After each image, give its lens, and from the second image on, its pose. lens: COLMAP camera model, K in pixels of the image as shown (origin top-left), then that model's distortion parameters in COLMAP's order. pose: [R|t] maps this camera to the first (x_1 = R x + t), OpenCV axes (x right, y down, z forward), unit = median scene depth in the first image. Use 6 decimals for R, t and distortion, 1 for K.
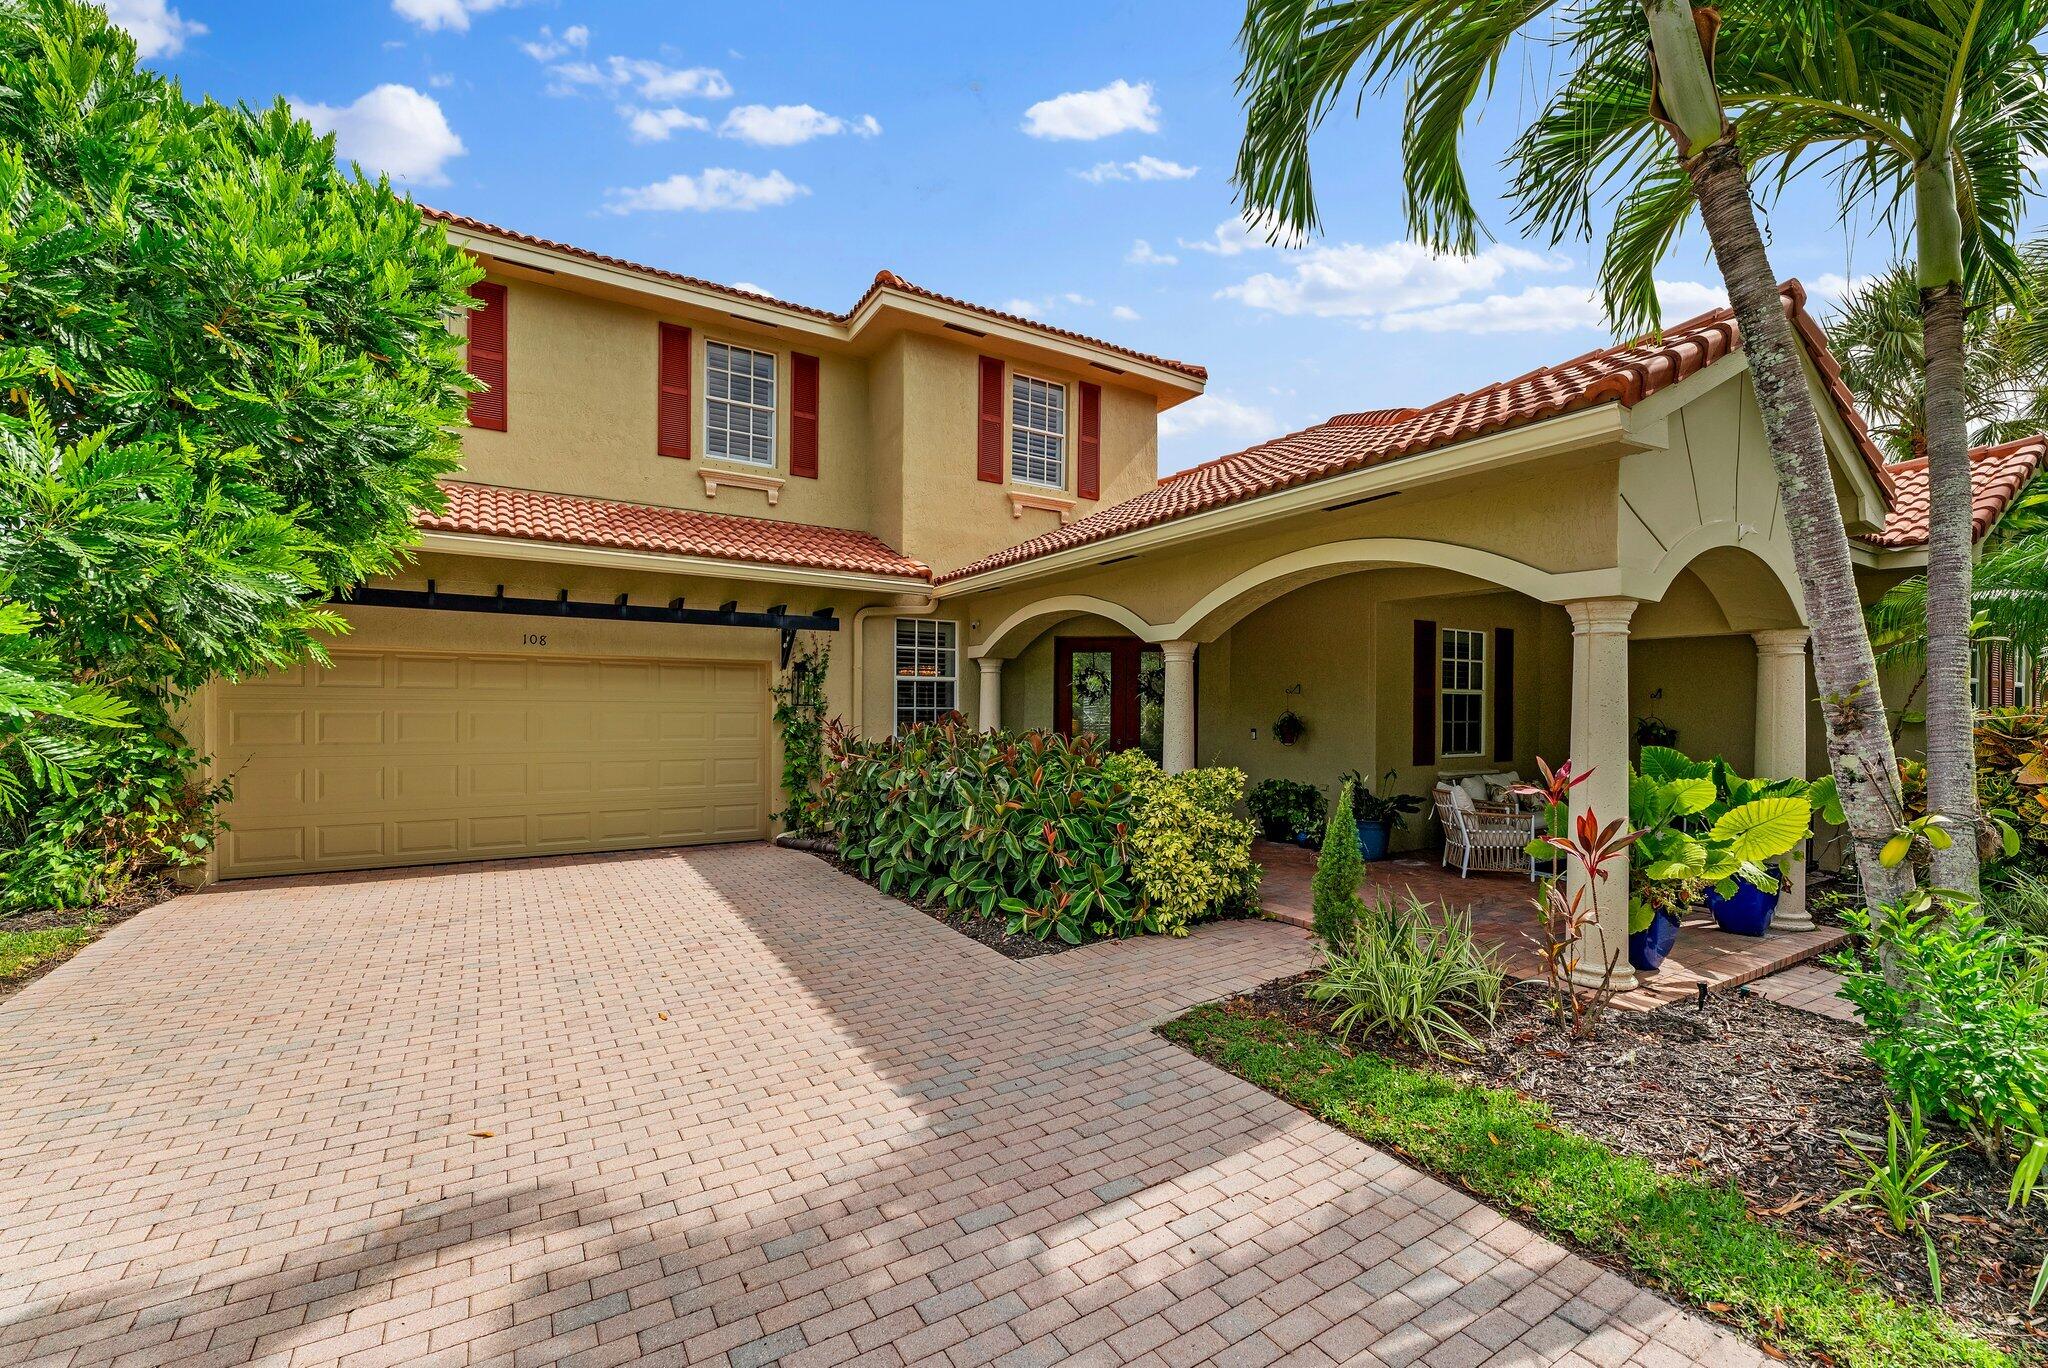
lens RADIAL K [[826.0, 0, 989.1], [0, 826.0, 680.5], [0, 0, 1]] dist [0.000439, -0.000050]
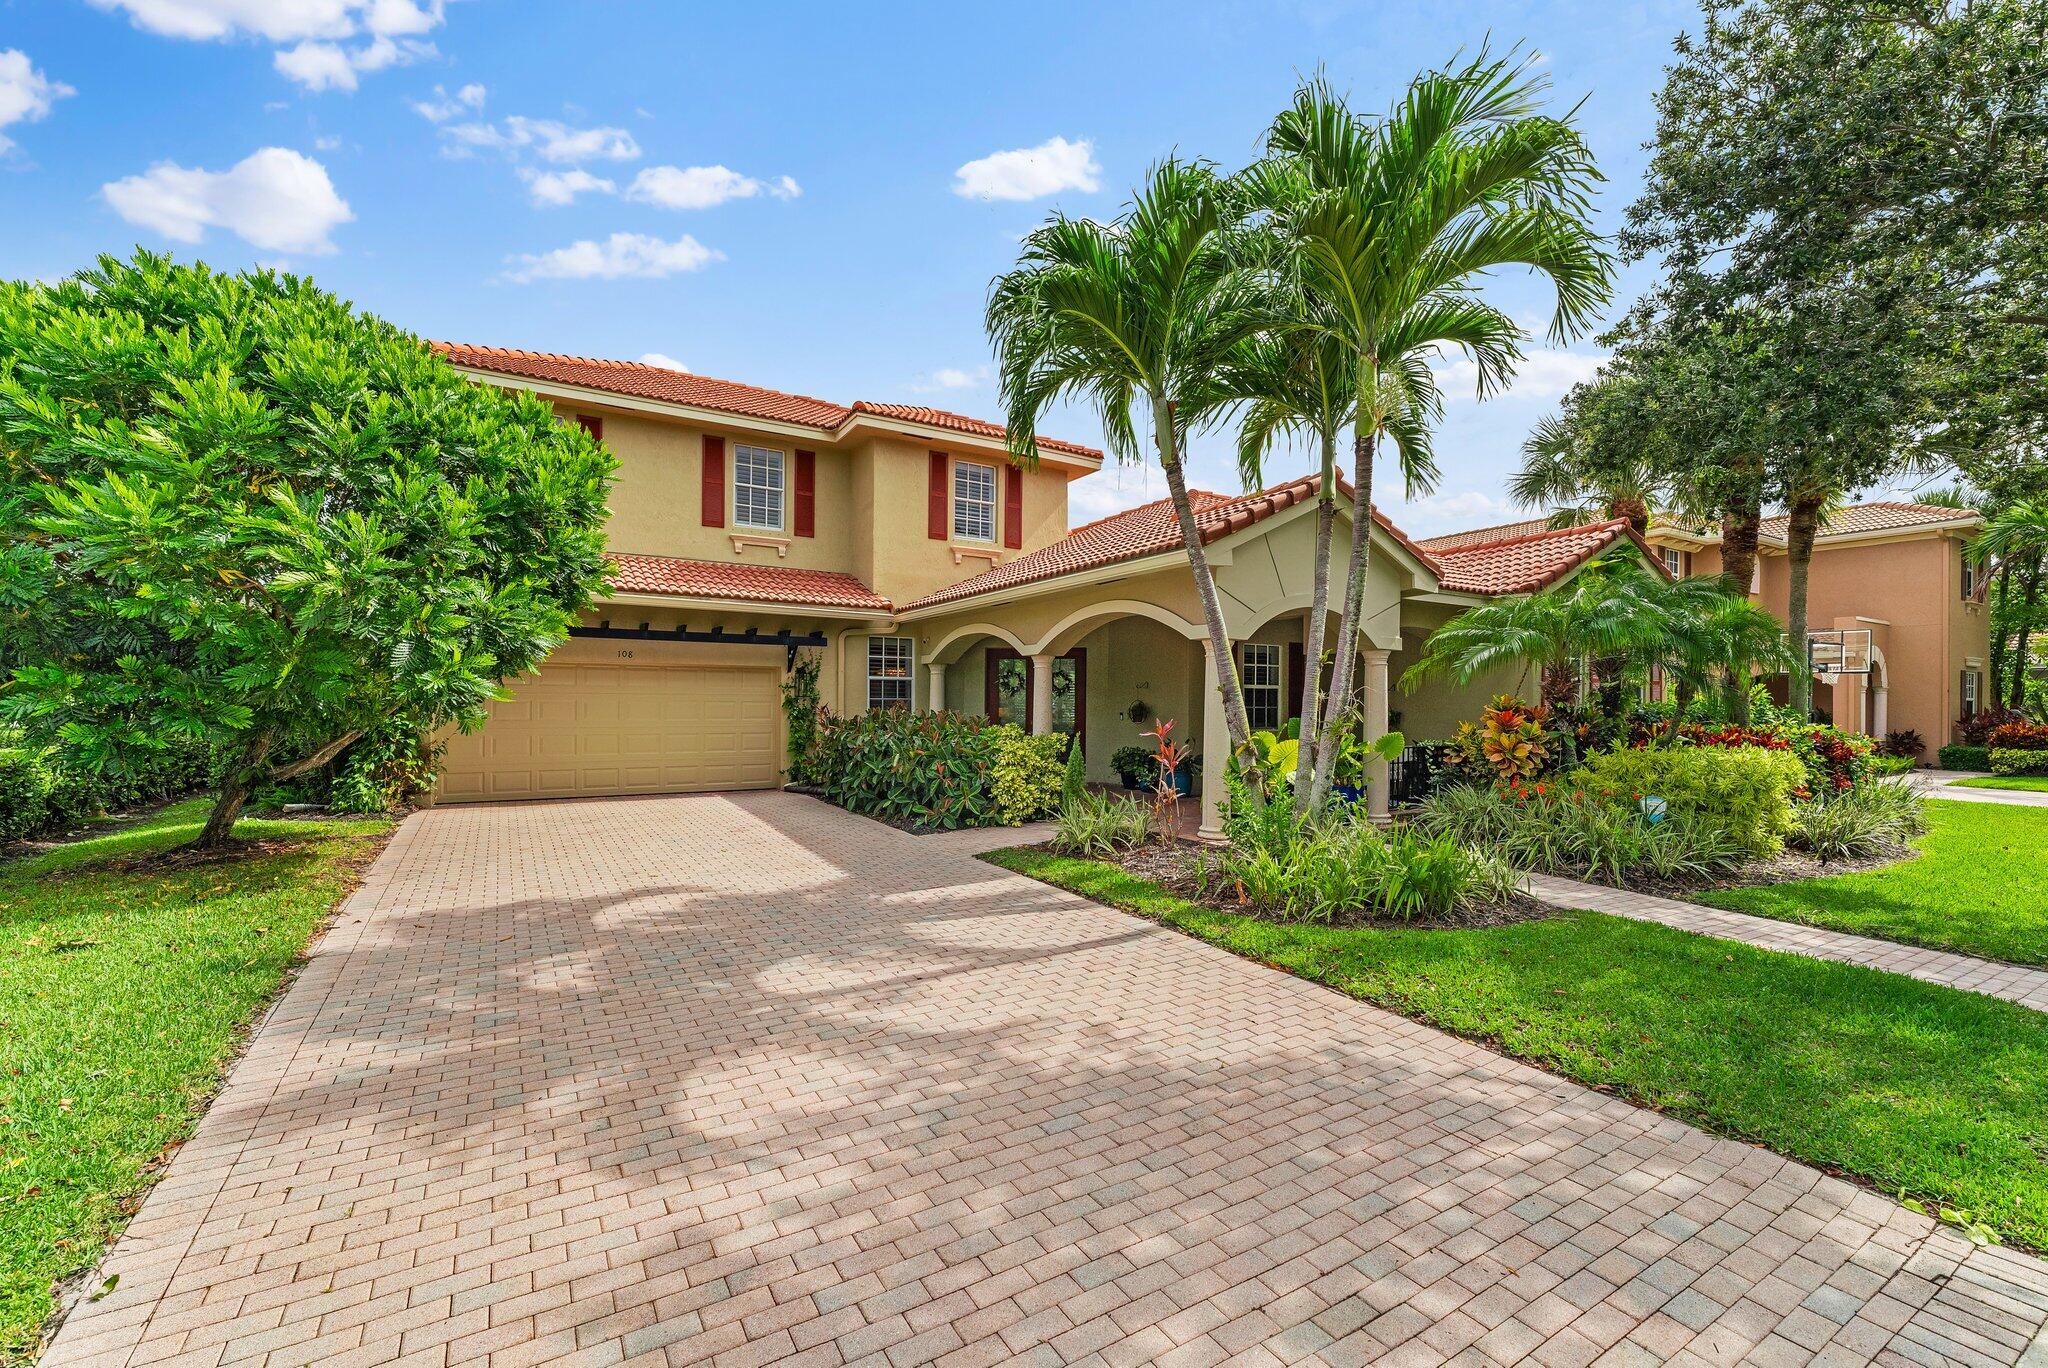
lens RADIAL K [[842.0, 0, 1049.8], [0, 842.0, 676.3], [0, 0, 1]] dist [-0.000639, -0.000485]
pose [[0.998882, -0.001005, 0.047253, 0.144612], [0.001024, 0.999999, -0.000377, -0.005311], [-0.047252, 0.000425, 0.998883, -0.522783]]
